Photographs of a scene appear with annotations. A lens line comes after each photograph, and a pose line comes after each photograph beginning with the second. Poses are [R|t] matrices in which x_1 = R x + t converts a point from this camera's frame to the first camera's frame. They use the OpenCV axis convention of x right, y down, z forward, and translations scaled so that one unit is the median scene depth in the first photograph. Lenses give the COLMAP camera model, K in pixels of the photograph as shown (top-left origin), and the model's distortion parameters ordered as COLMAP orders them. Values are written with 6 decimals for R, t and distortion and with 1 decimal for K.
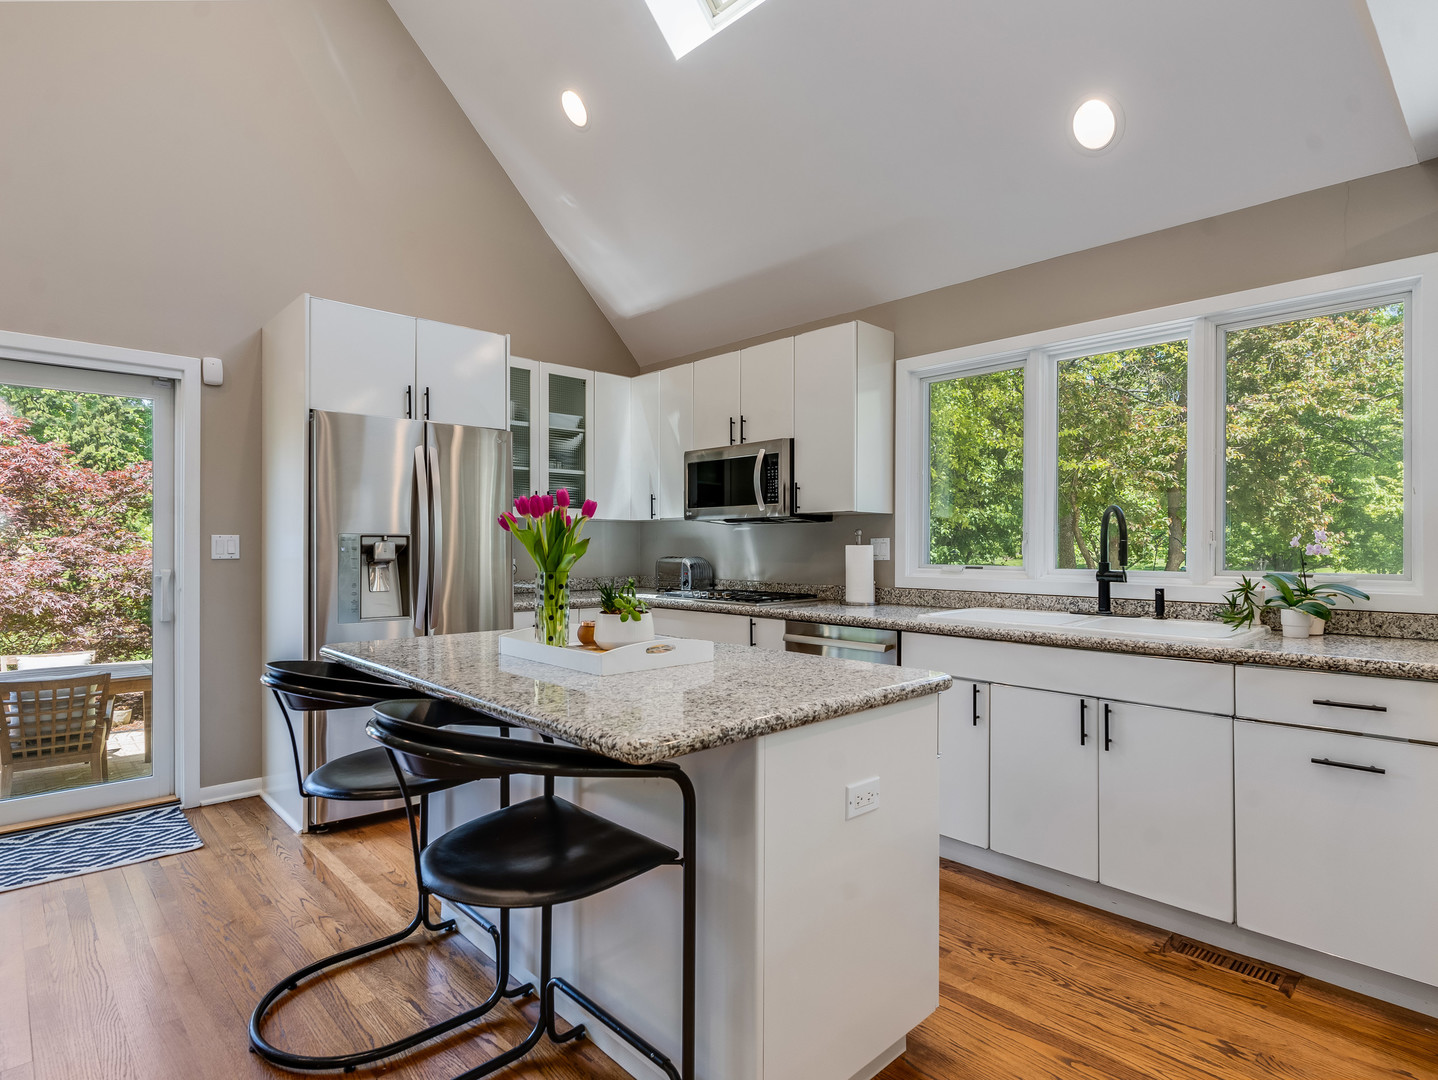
lens RADIAL K [[763.0, 0, 715.1], [0, 763.0, 542.2], [0, 0, 1]] dist [-0.002644, 0.001504]
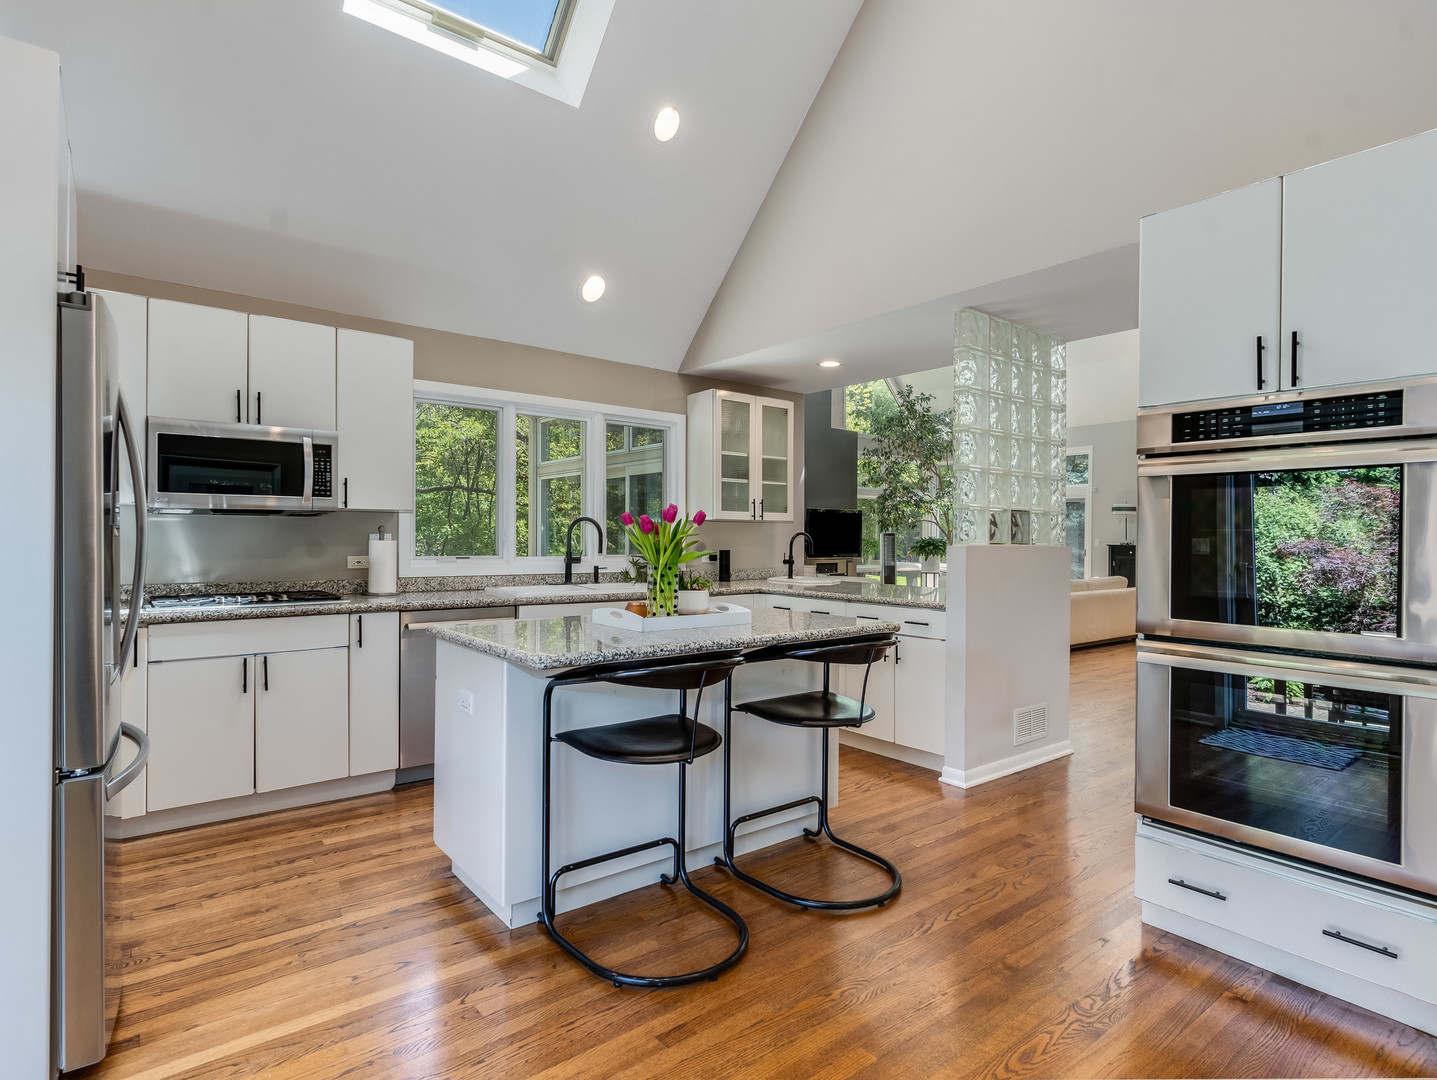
lens RADIAL K [[762.5, 0, 717.0], [0, 762.5, 533.8], [0, 0, 1]] dist [-0.002644, 0.001504]
pose [[0.090275, 0.005169, 0.995903, -0.877584], [-0.011928, 0.999920, -0.004109, -0.006977], [-0.995845, -0.011508, 0.090330, 0.443402]]
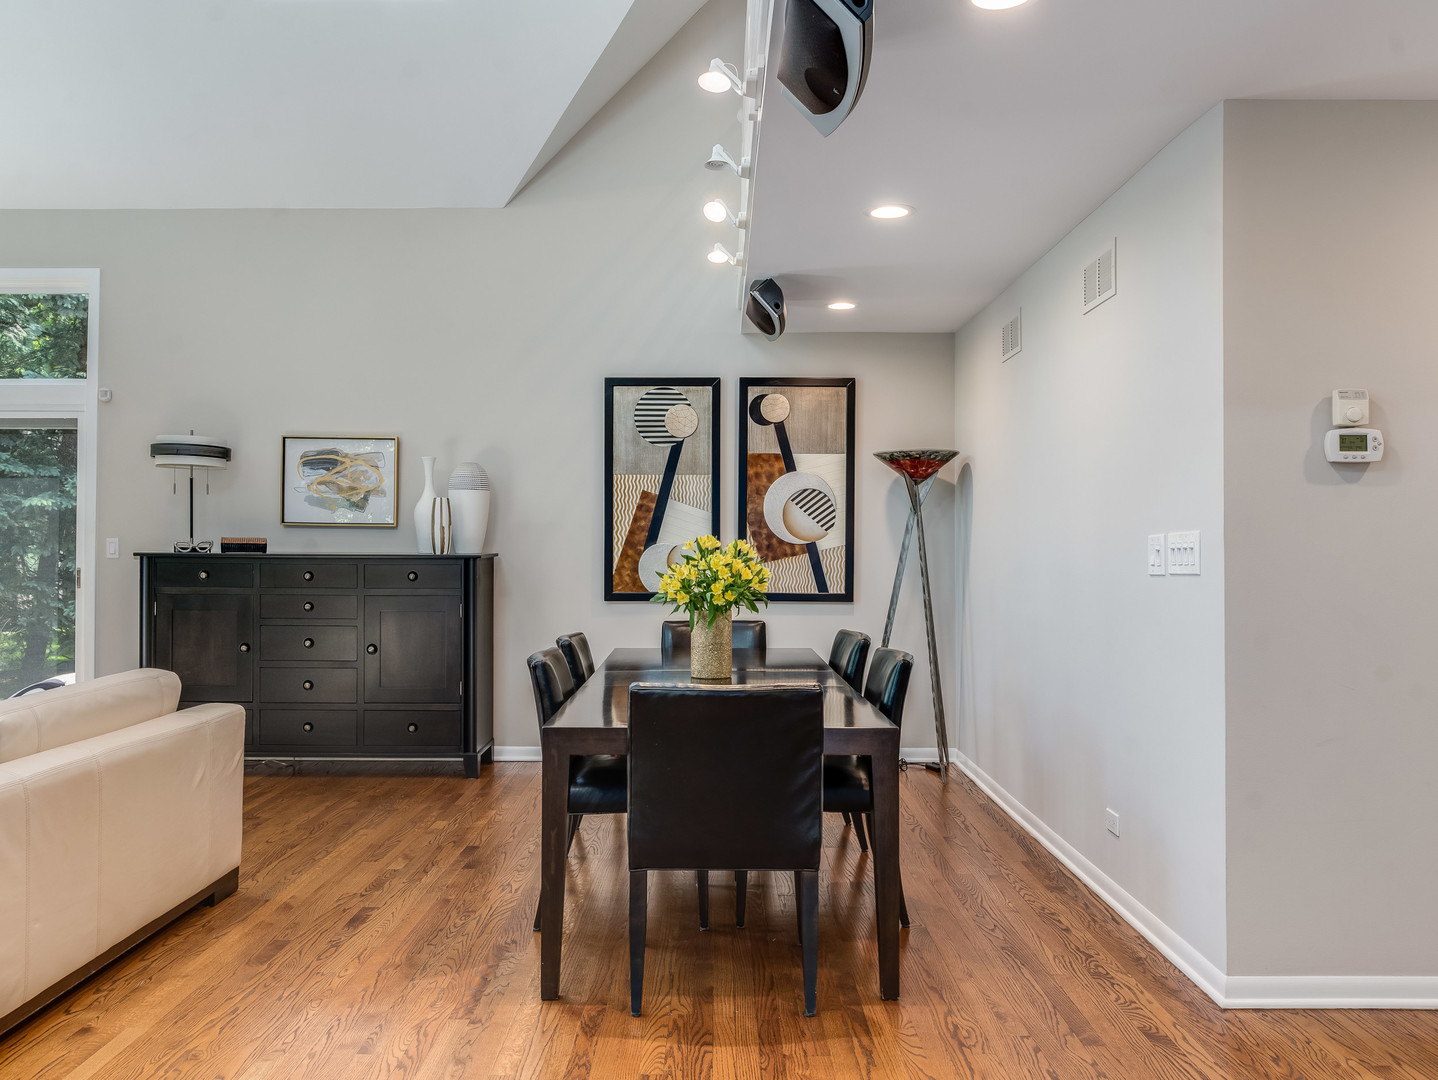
lens RADIAL K [[1161.5, 0, 703.6], [0, 1161.5, 539.4], [0, 0, 1]] dist [0.015293, -0.013725]
pose [[-0.717888, 0.005105, 0.696140, 0.778721], [-0.006524, 0.999880, -0.014061, 0.005524], [-0.696128, -0.014636, -0.717768, -0.298423]]
